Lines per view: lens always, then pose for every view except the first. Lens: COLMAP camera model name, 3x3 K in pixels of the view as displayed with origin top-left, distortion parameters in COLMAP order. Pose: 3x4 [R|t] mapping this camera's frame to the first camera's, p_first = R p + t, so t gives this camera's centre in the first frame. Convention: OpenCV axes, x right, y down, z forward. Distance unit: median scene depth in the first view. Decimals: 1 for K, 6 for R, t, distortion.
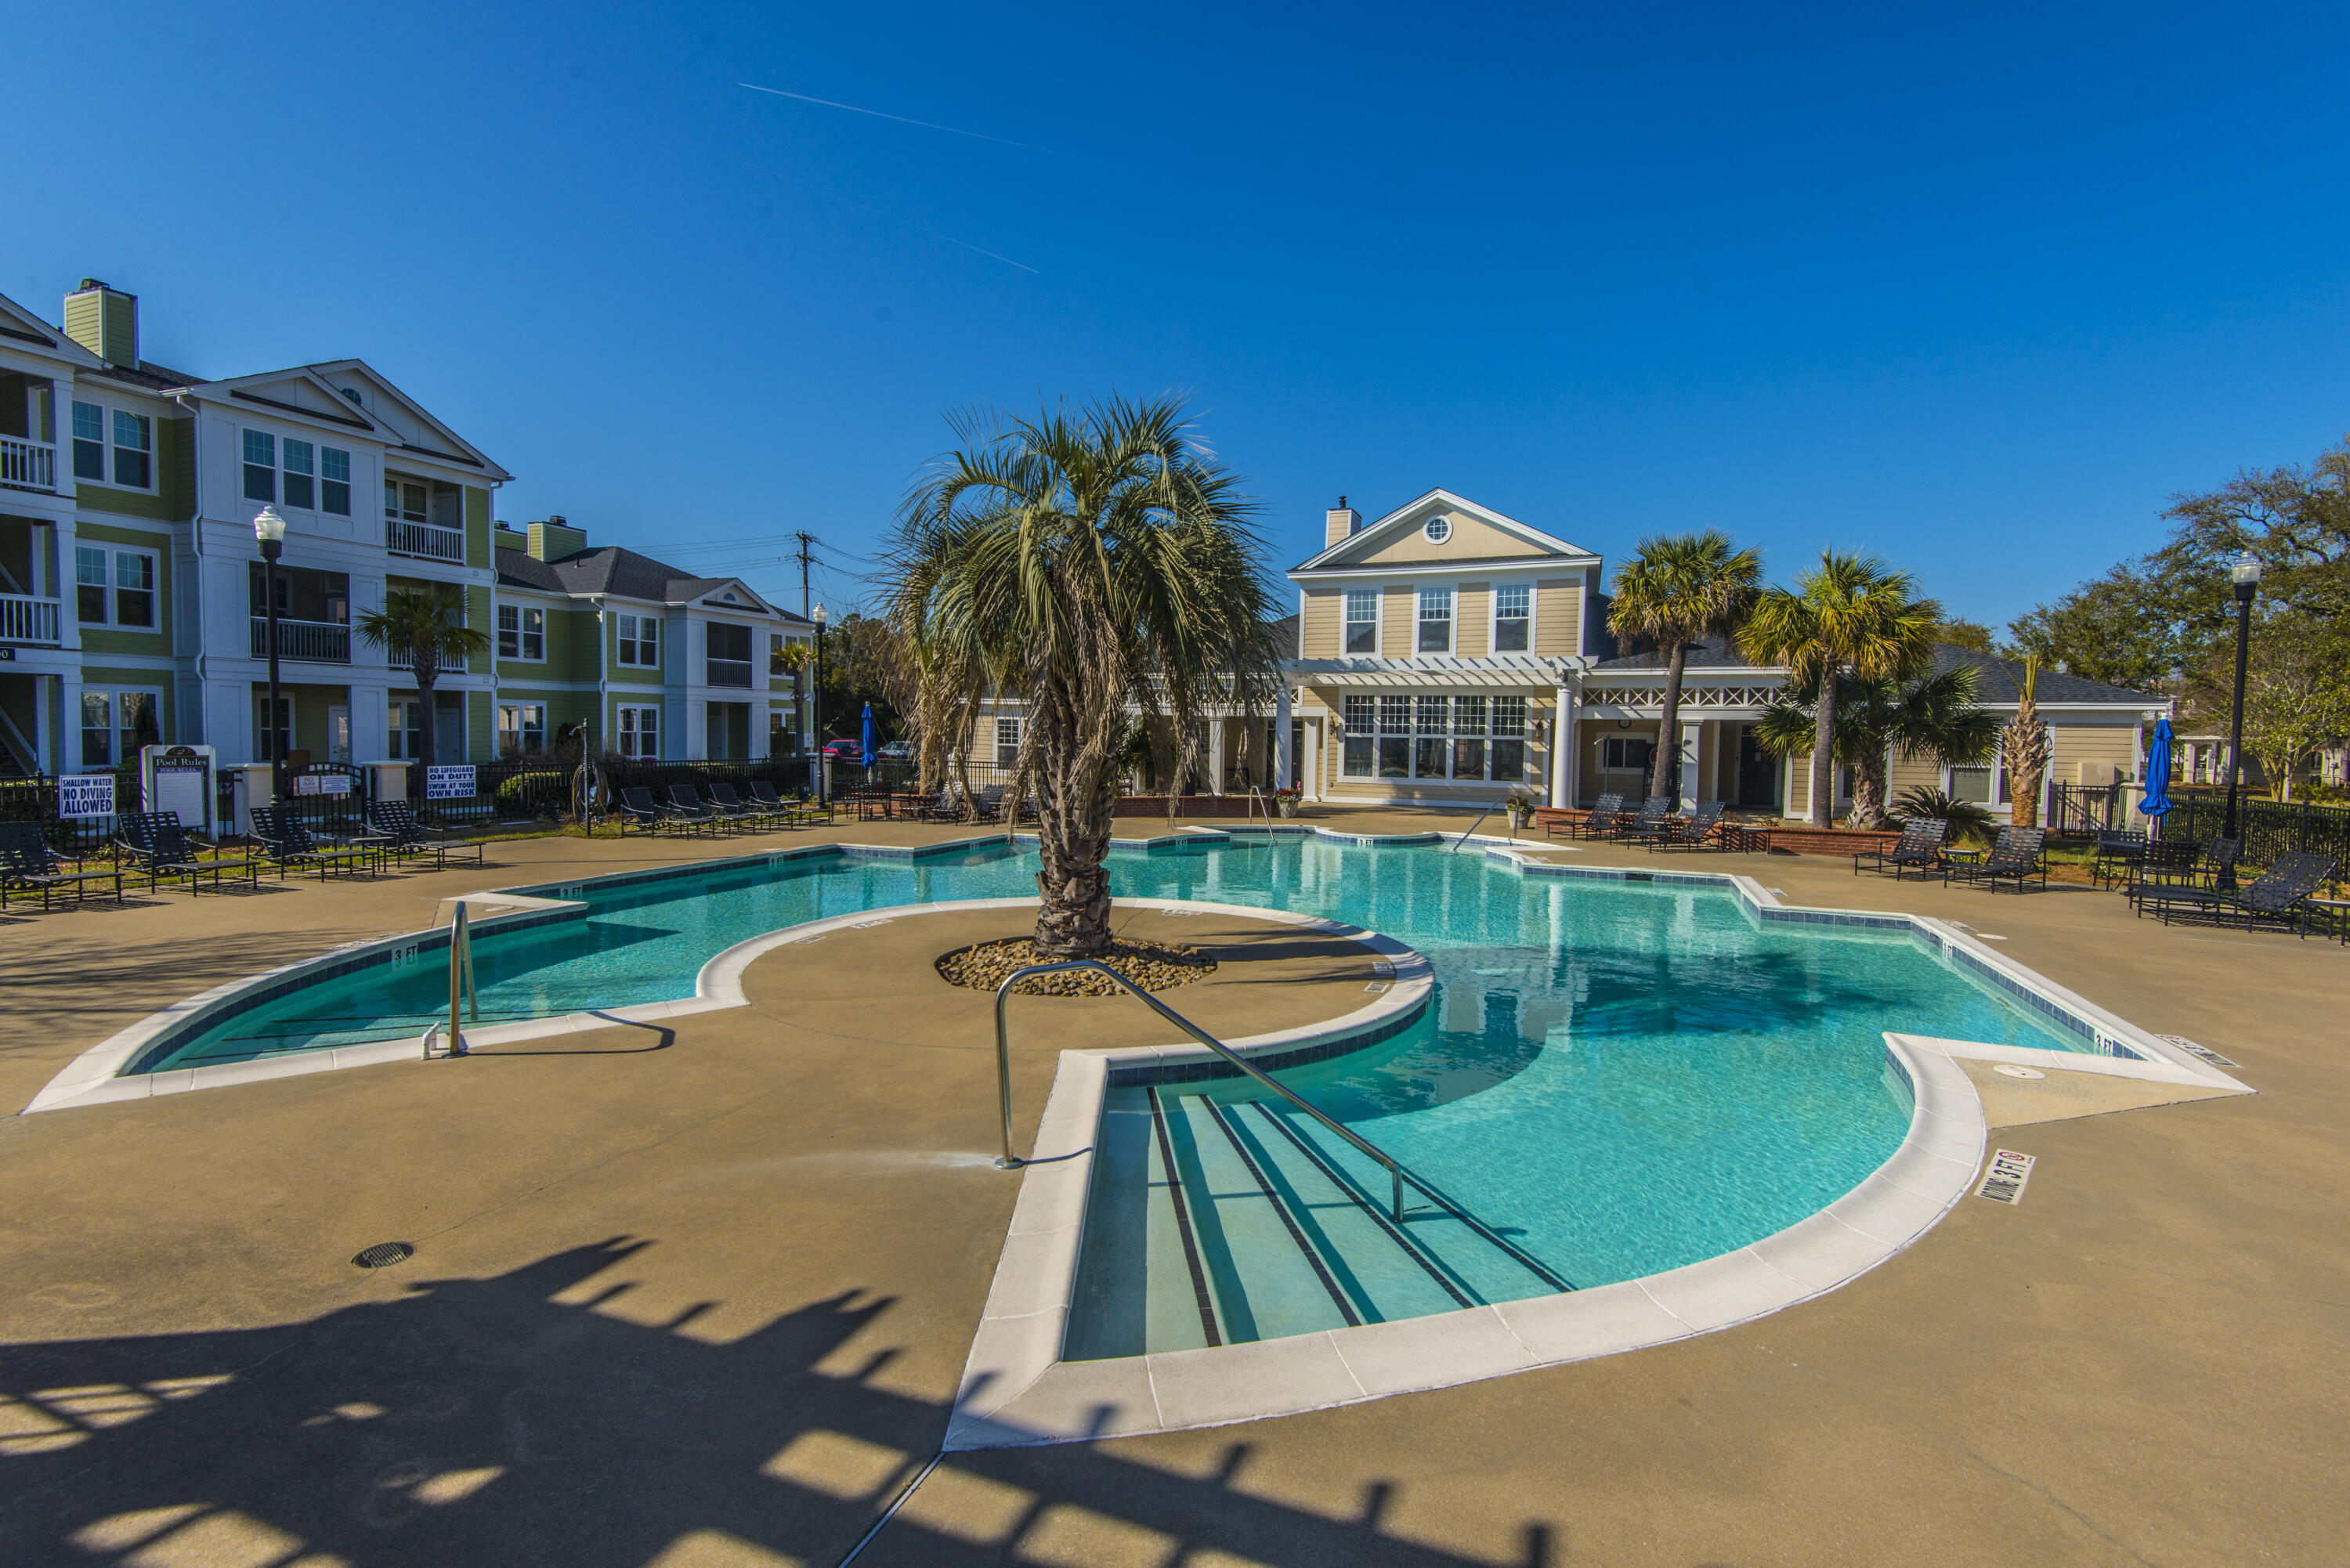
lens RADIAL K [[1064.2, 0, 1146.4], [0, 1064.2, 780.8], [0, 0, 1]] dist [-0.001537, -0.008276]
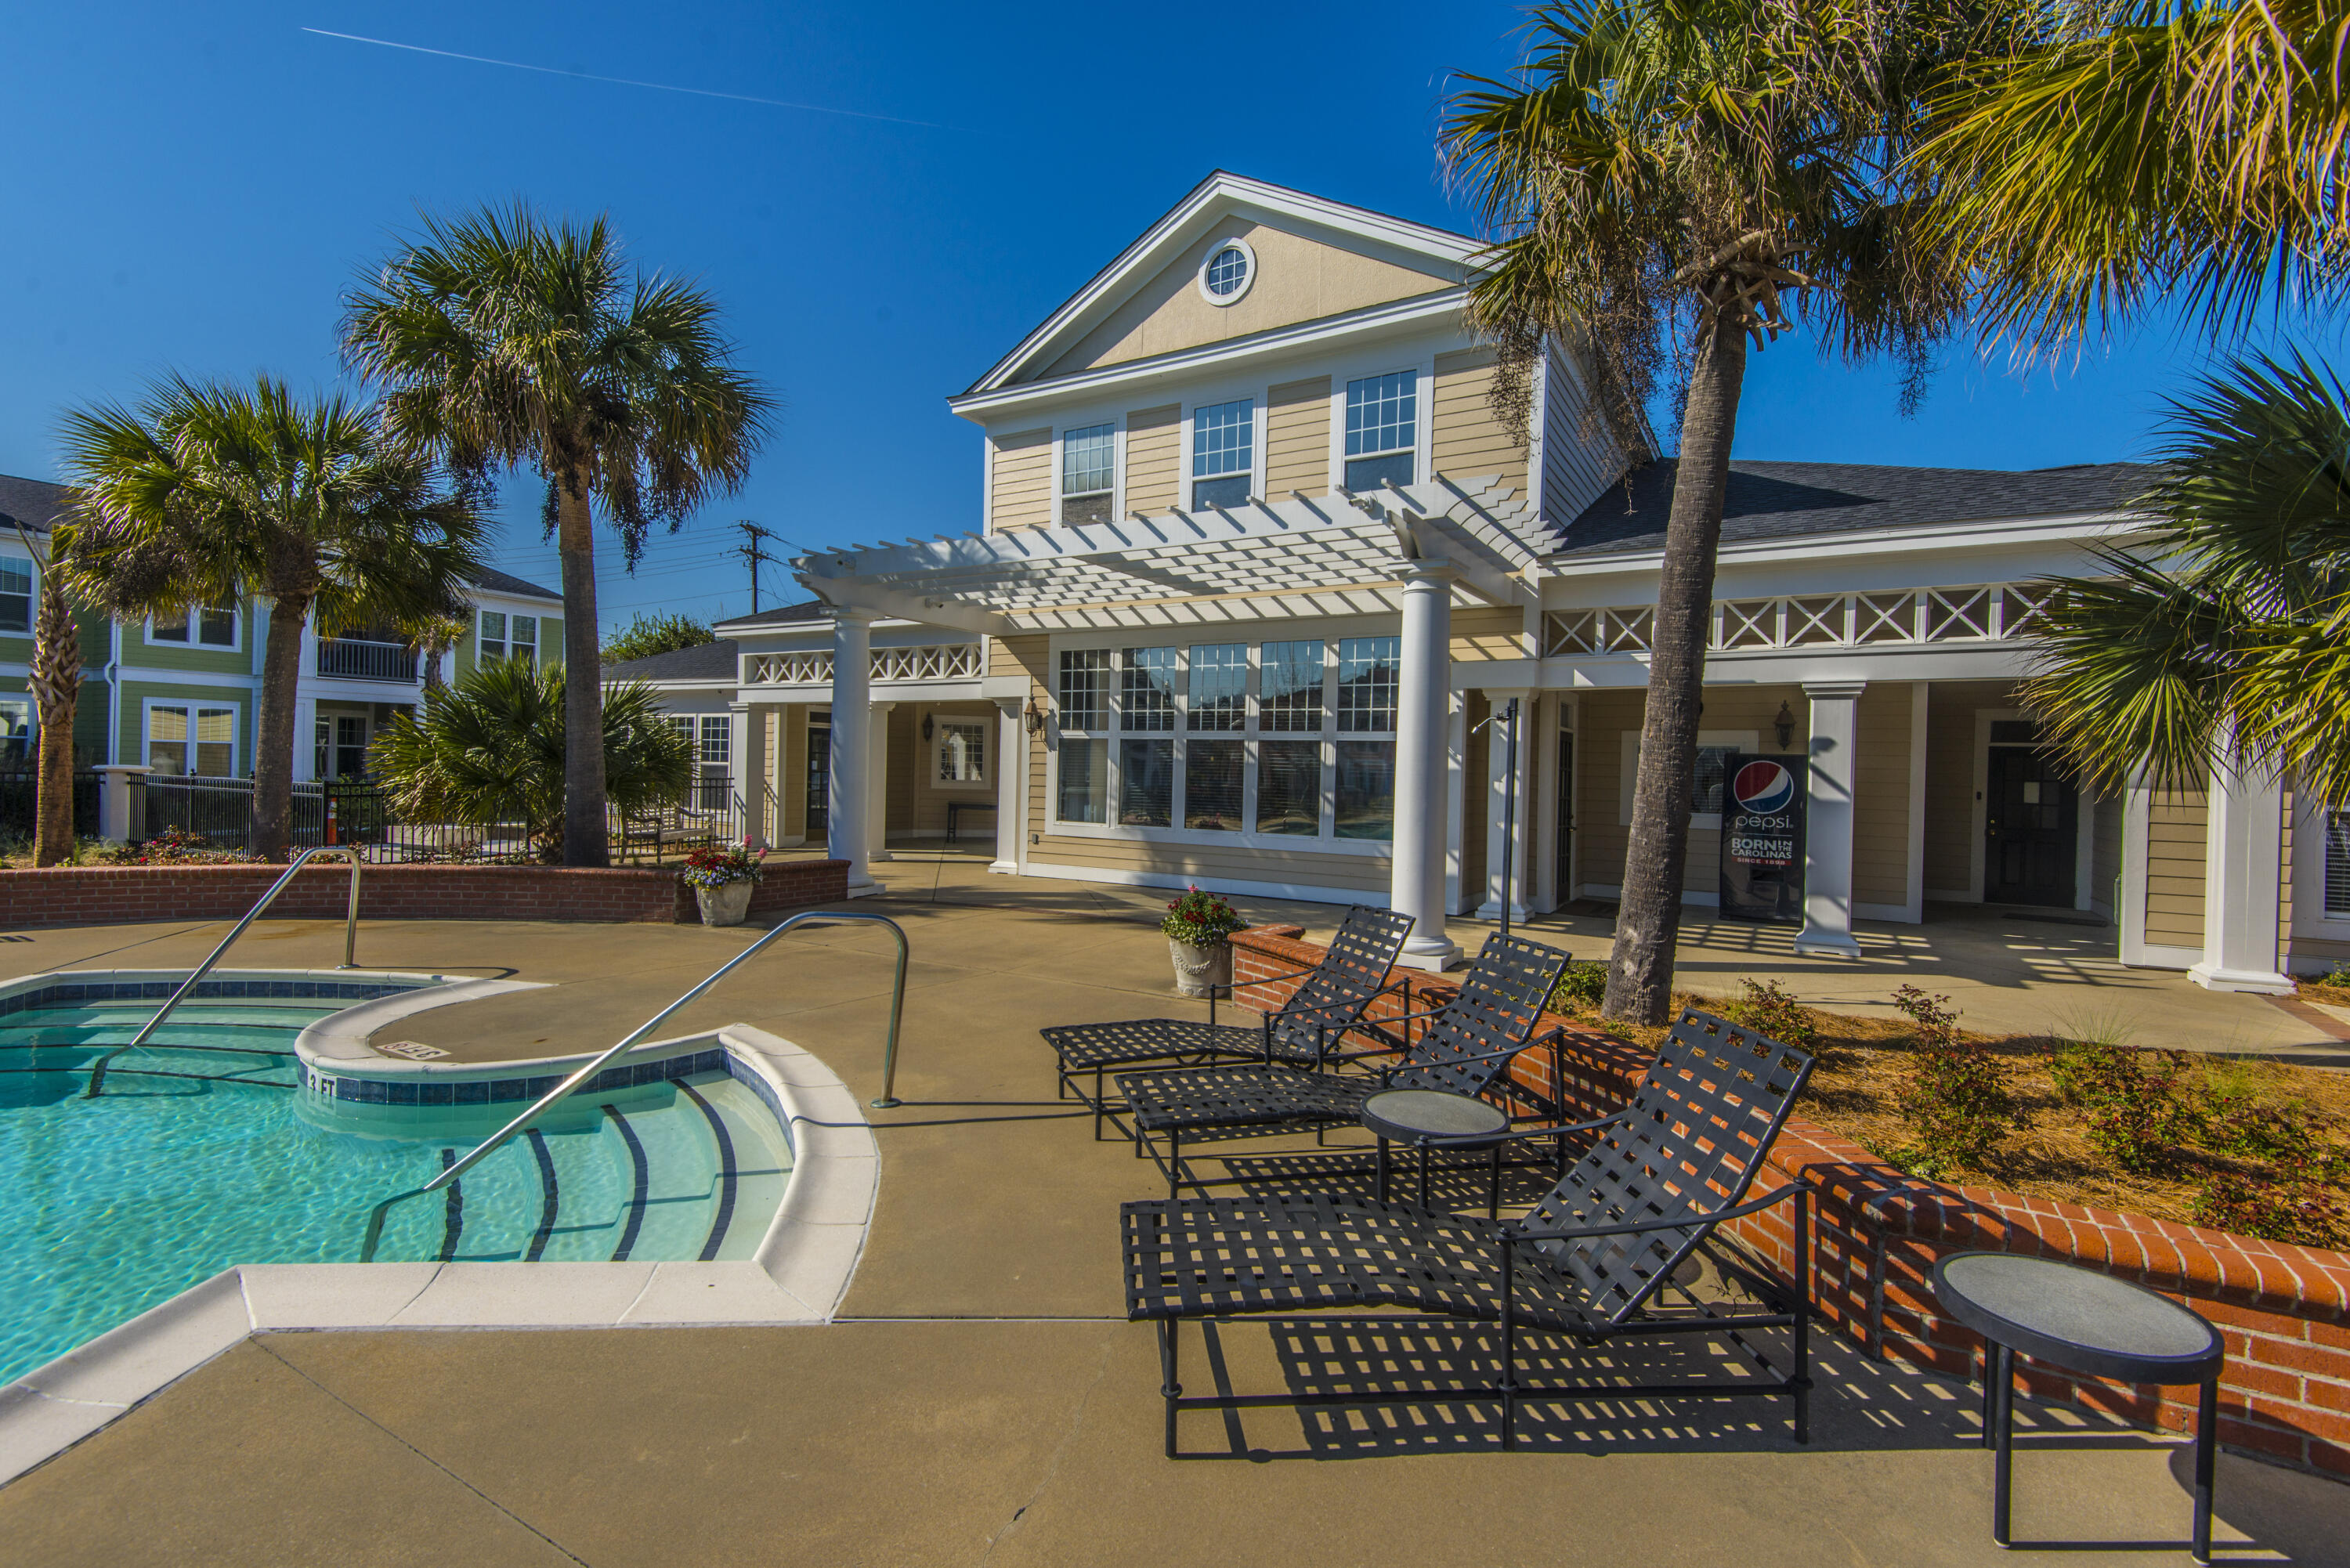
lens RADIAL K [[1064.2, 0, 1163.3], [0, 1064.2, 781.6], [0, 0, 1]] dist [-0.001537, -0.008276]
pose [[0.984907, 0.002477, -0.173069, 0.321198], [-0.005699, 0.999820, -0.018123, -0.014214], [0.172993, 0.018836, 0.984743, 0.553602]]
